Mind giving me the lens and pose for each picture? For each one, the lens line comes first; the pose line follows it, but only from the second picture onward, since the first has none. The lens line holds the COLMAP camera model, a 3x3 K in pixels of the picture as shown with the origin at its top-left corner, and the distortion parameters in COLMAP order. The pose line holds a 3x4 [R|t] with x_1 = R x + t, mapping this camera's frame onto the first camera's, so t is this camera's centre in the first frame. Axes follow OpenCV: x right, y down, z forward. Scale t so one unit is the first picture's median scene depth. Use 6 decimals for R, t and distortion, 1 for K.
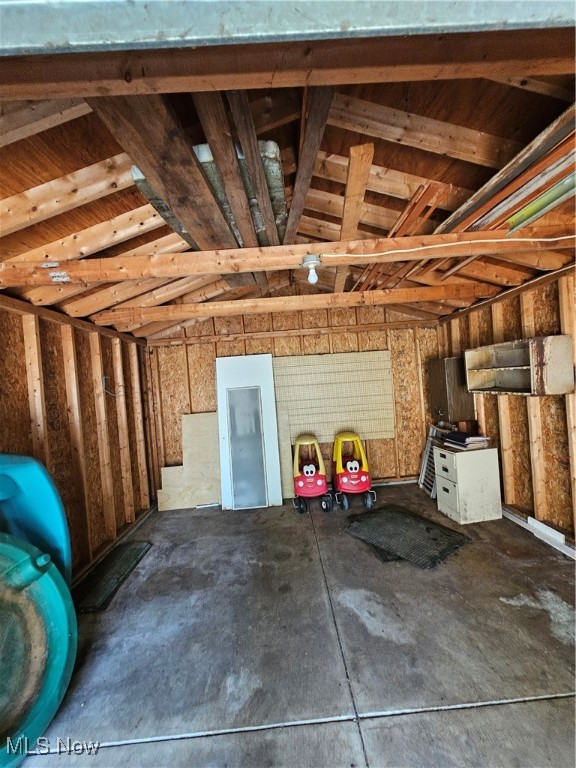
lens RADIAL K [[315.7, 0, 290.7], [0, 315.7, 387.5], [0, 0, 1]] dist [0.000448, -0.000942]
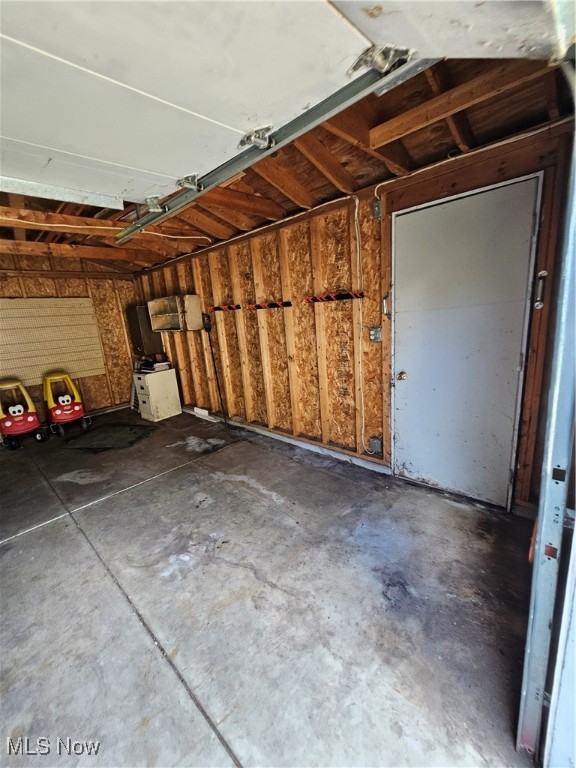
lens RADIAL K [[315.7, 0, 290.7], [0, 315.7, 387.5], [0, 0, 1]] dist [0.000448, -0.000942]
pose [[0.705828, -0.143030, 0.693793, -0.016269], [0.031171, 0.984726, 0.171297, 0.035481], [-0.707697, -0.099280, 0.699506, -0.419932]]
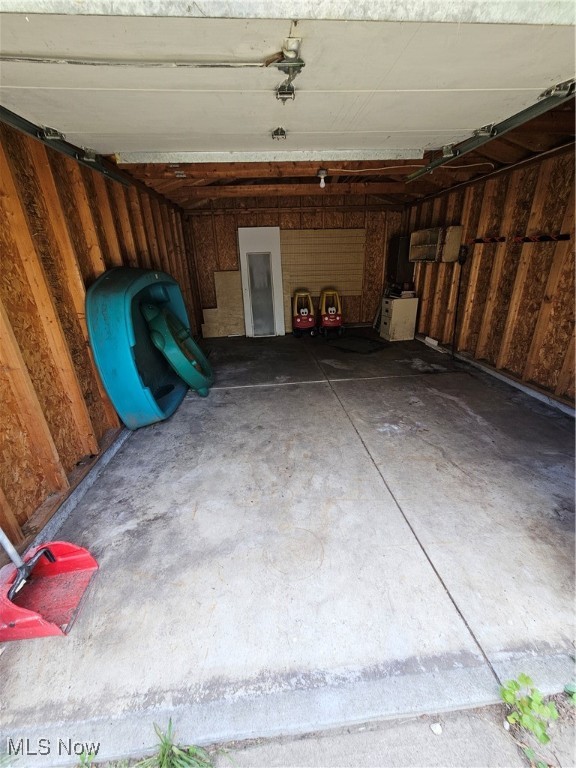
lens RADIAL K [[315.7, 0, 290.7], [0, 315.7, 387.5], [0, 0, 1]] dist [0.000448, -0.000942]
pose [[0.996702, 0.014856, 0.079776, -0.133502], [-0.042789, 0.931537, 0.361120, 0.053515], [-0.068949, -0.363343, 0.929101, -0.615635]]
